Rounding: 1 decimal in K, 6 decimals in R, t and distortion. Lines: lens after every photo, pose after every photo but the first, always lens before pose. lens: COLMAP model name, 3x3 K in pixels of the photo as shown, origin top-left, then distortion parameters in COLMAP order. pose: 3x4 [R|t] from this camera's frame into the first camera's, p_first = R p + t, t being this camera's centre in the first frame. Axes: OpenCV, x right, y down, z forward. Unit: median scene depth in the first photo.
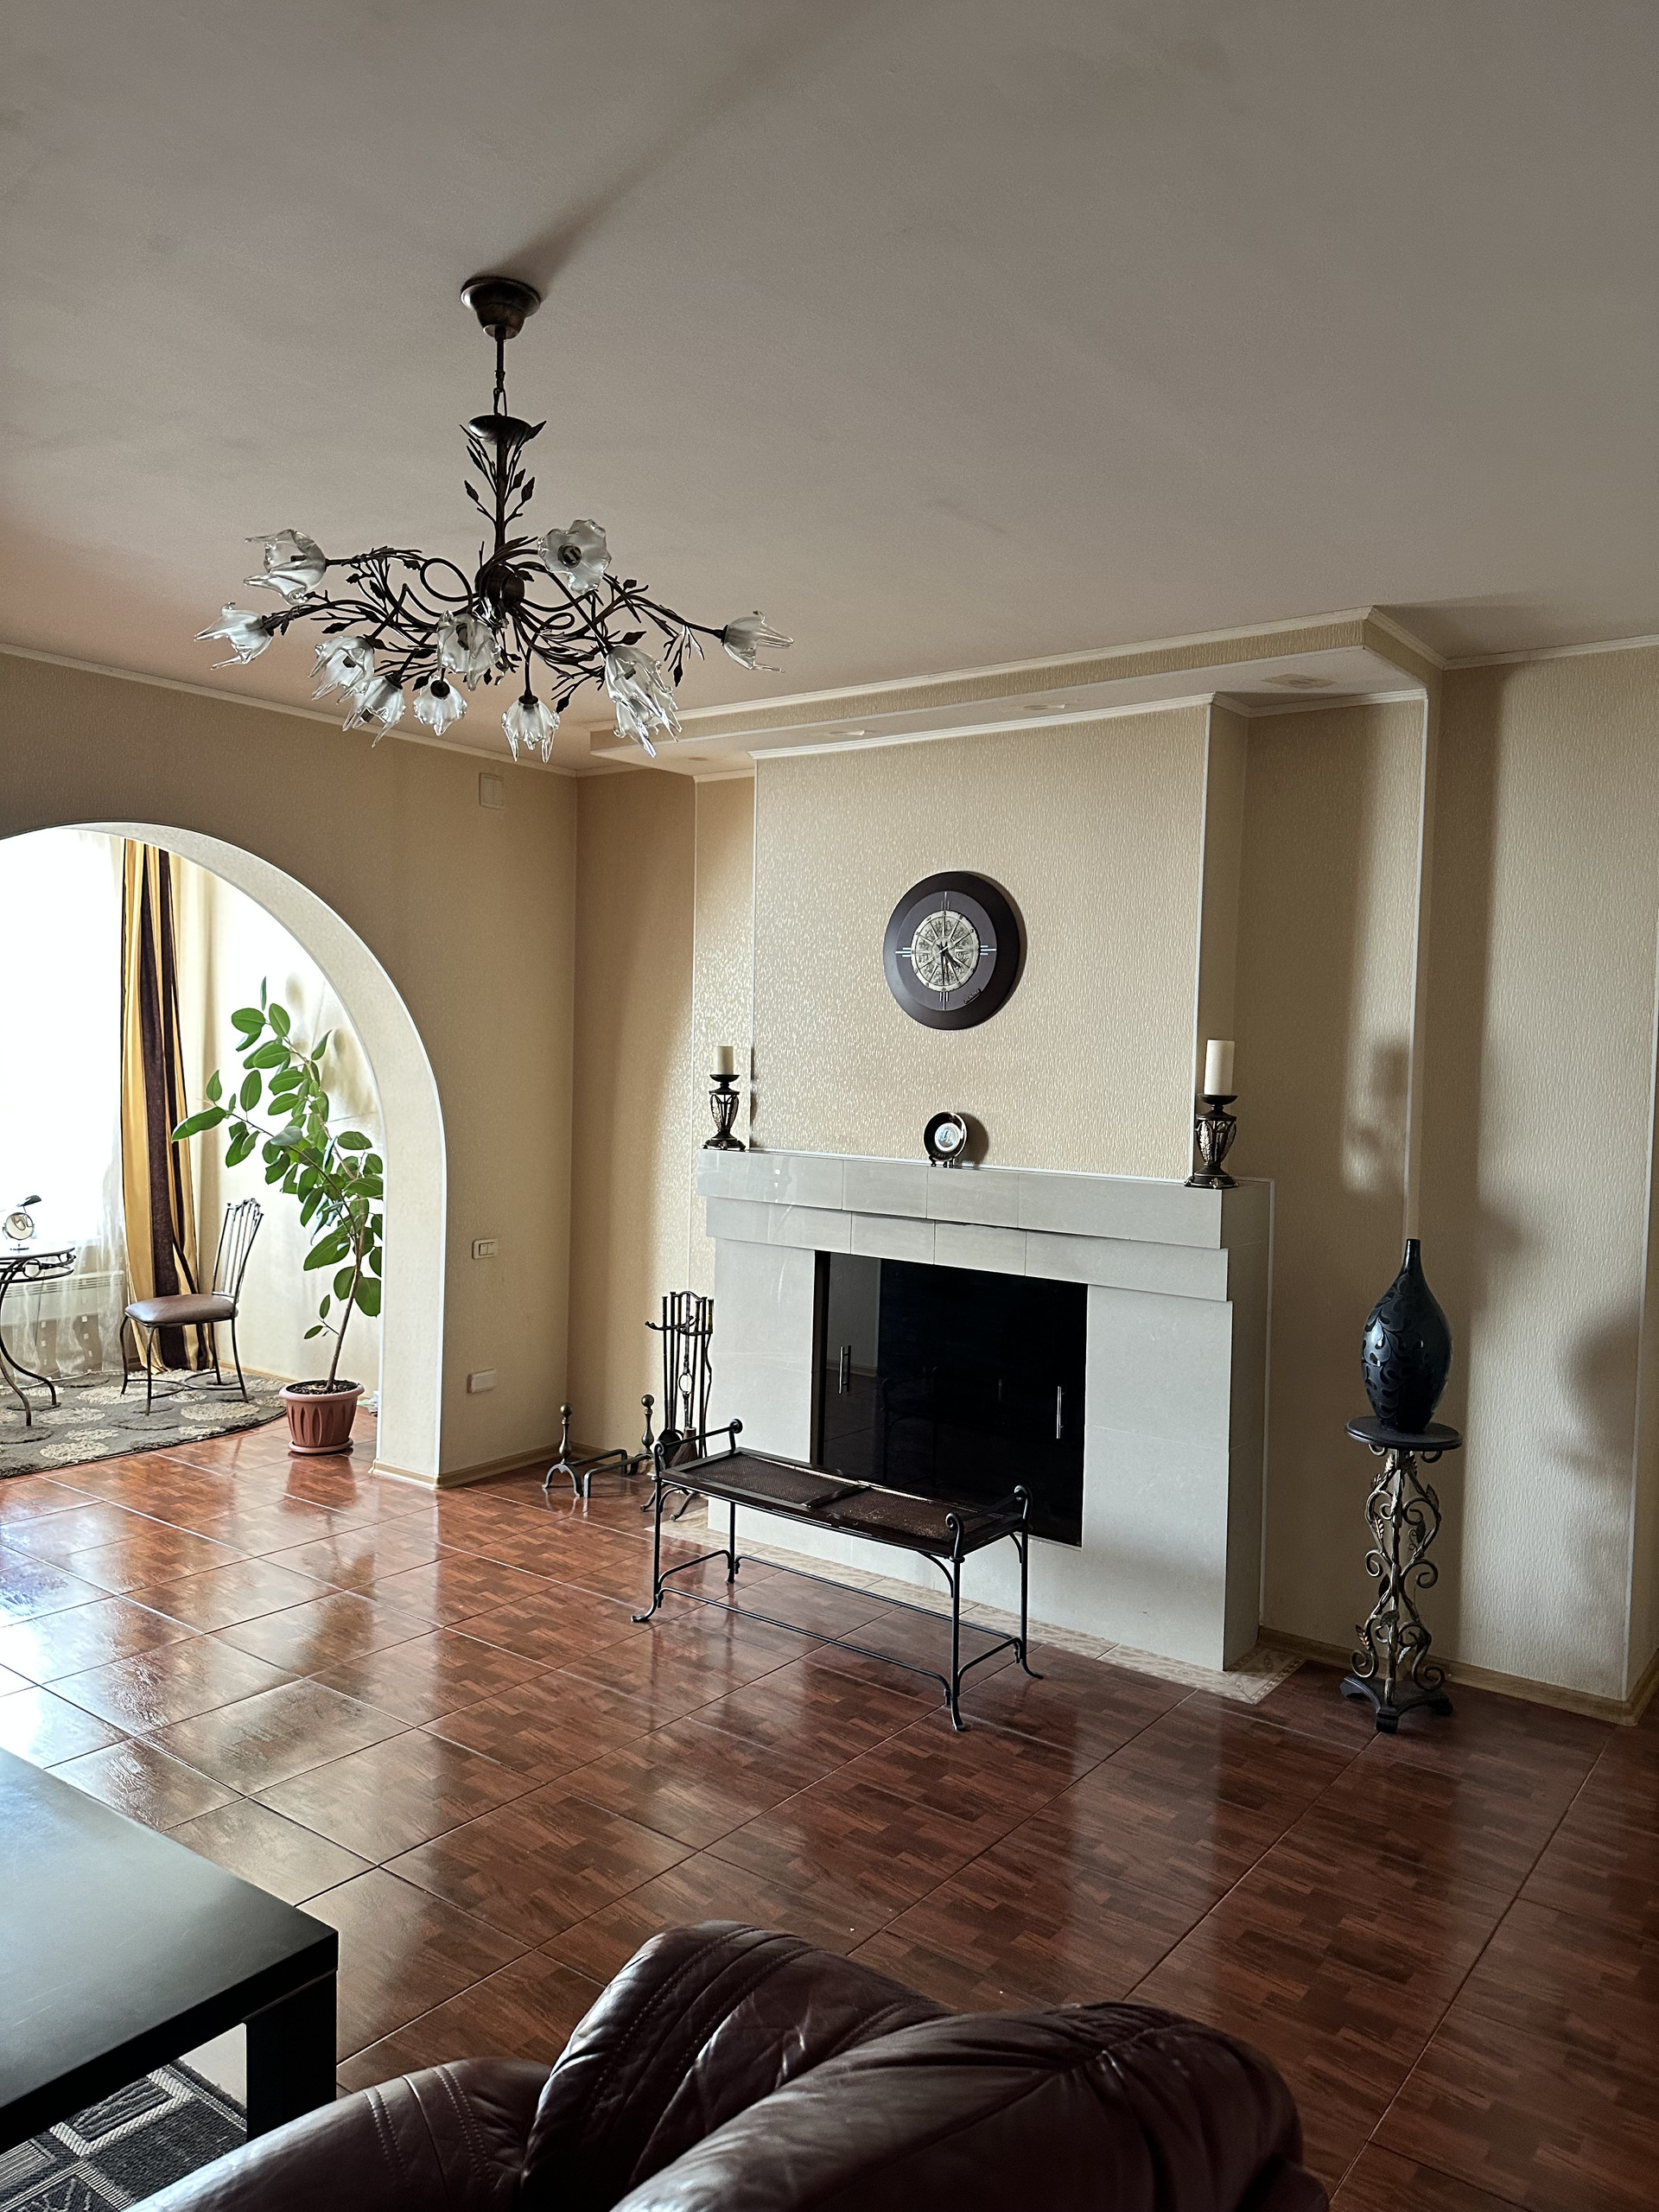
lens RADIAL K [[1569.2, 0, 814.7], [0, 1569.2, 1098.2], [0, 0, 1]] dist [0.033707, -0.003474]
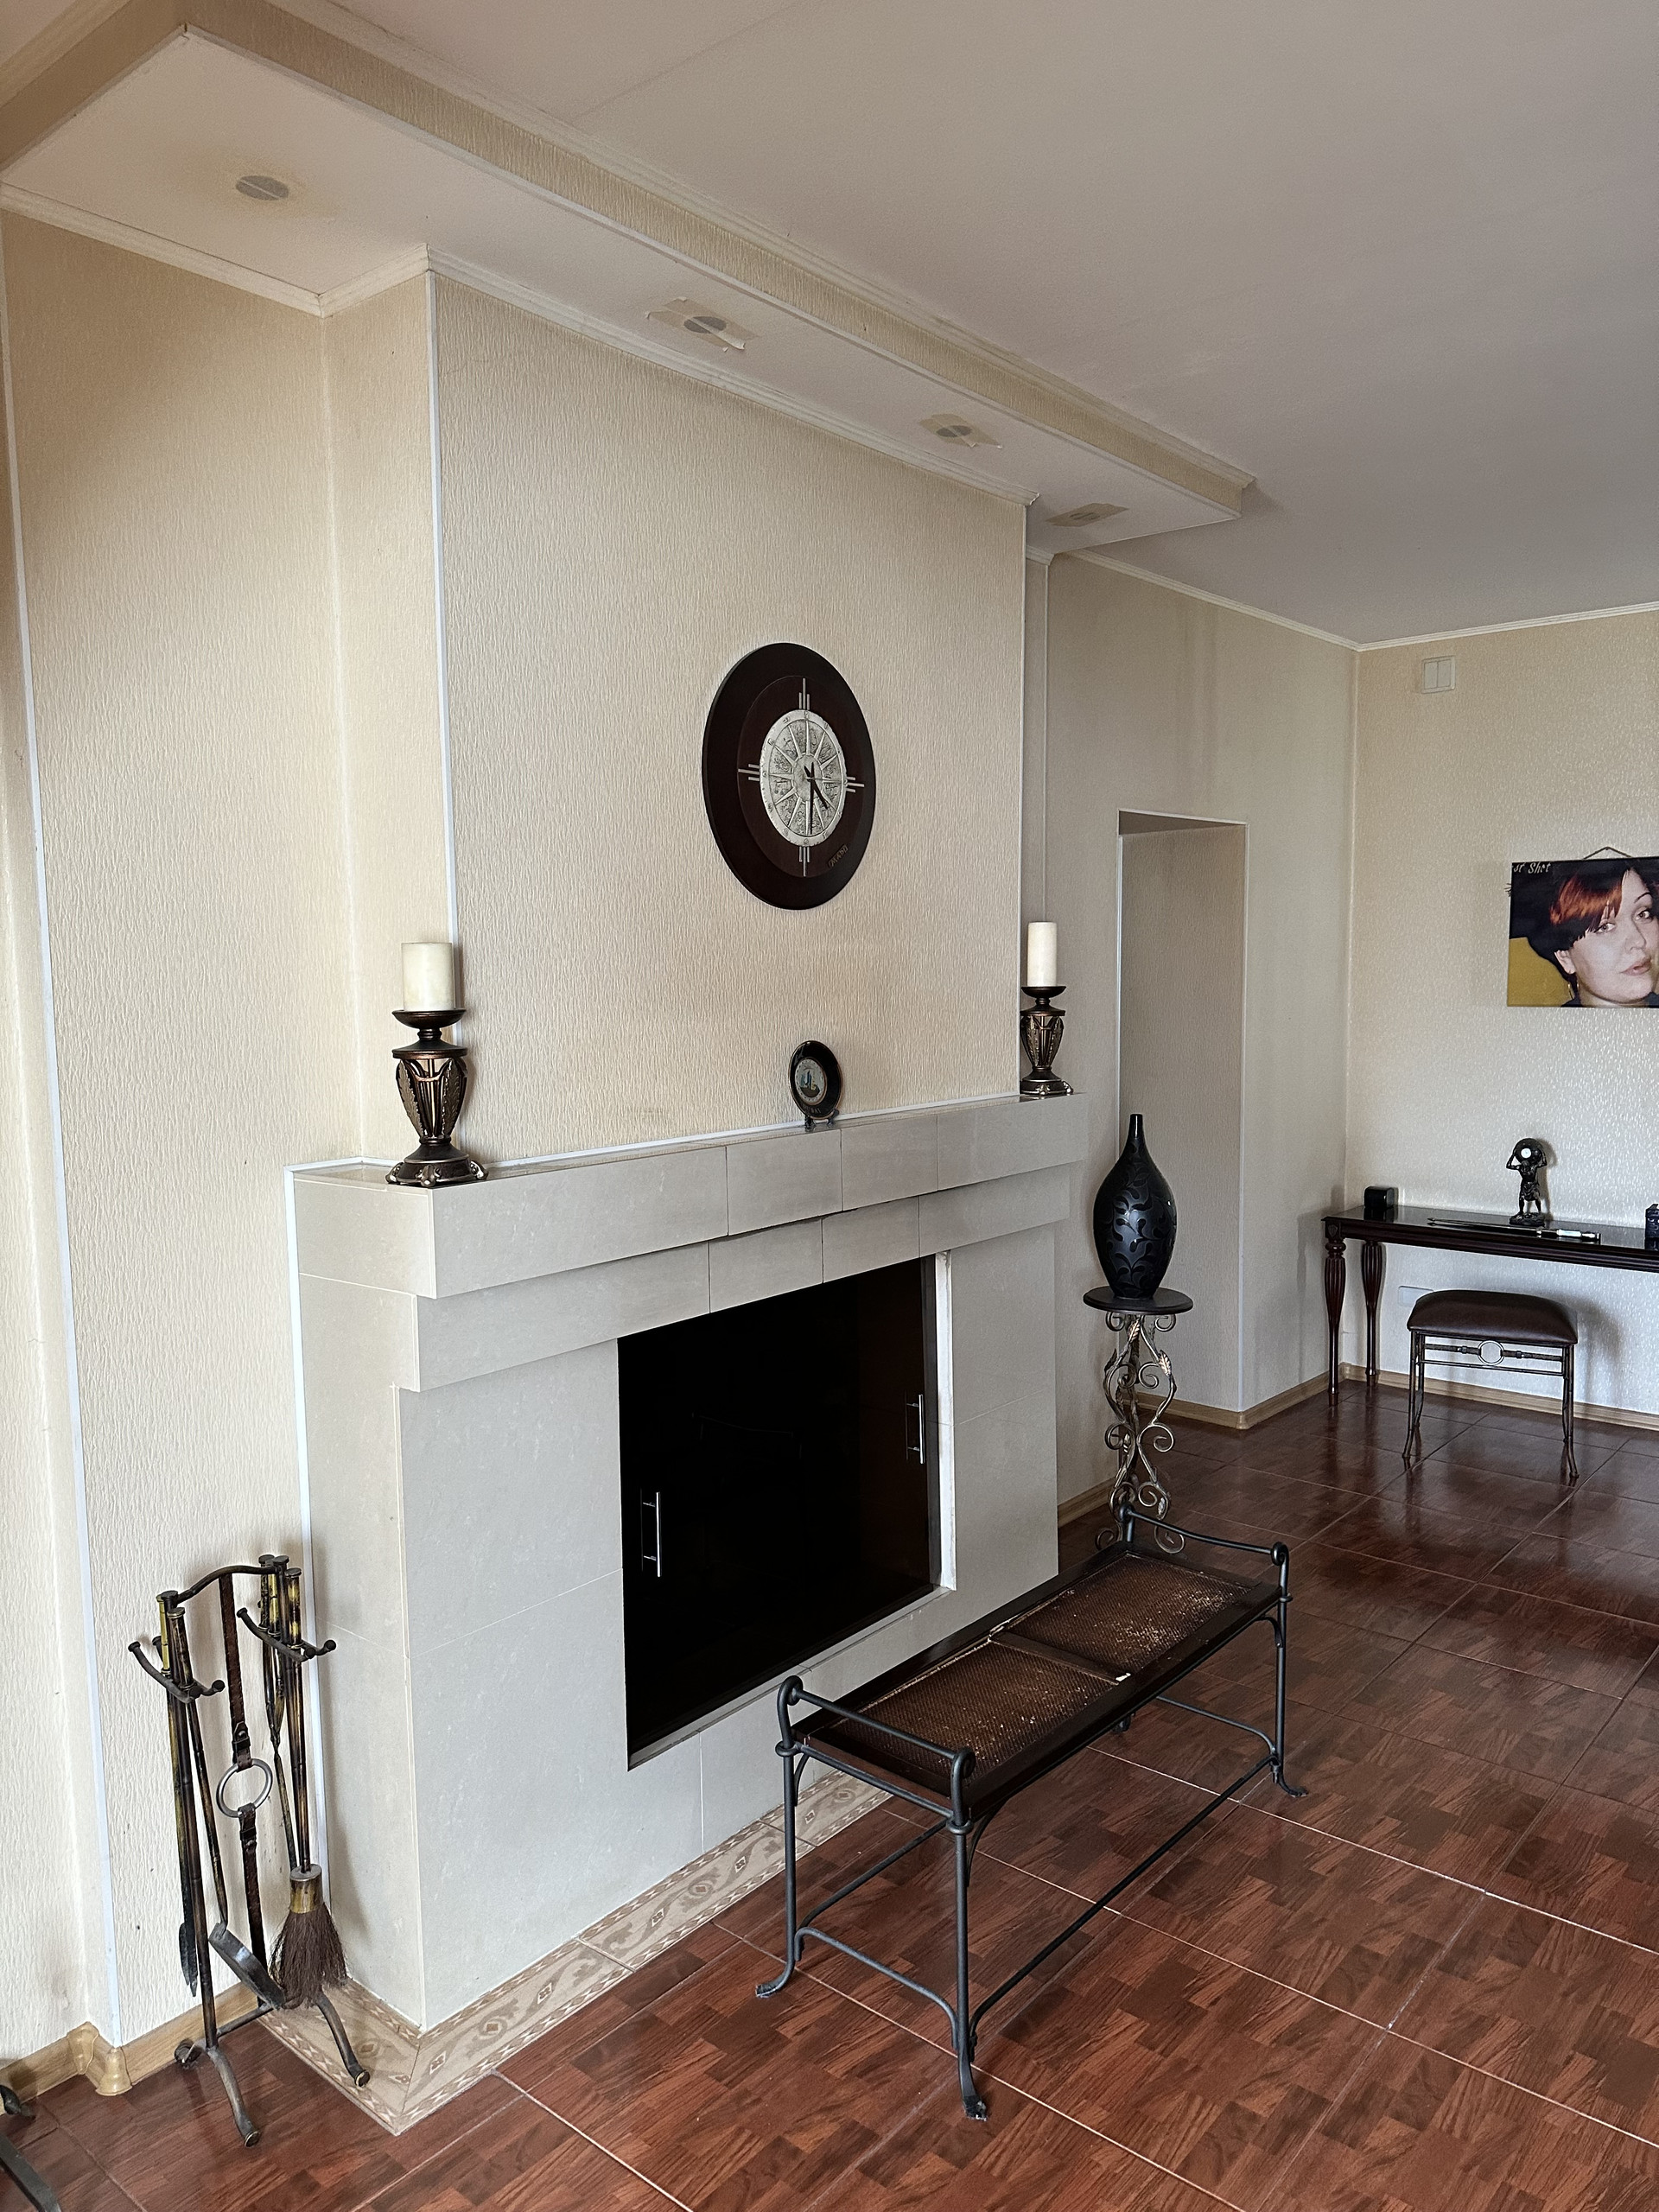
lens RADIAL K [[1569.2, 0, 842.2], [0, 1569.2, 1116.6], [0, 0, 1]] dist [0.033707, -0.003474]
pose [[0.032583, -0.122510, 0.991932, -0.405423], [0.047745, 0.991517, 0.120891, -0.027473], [-0.998328, 0.043421, 0.038156, 0.726922]]
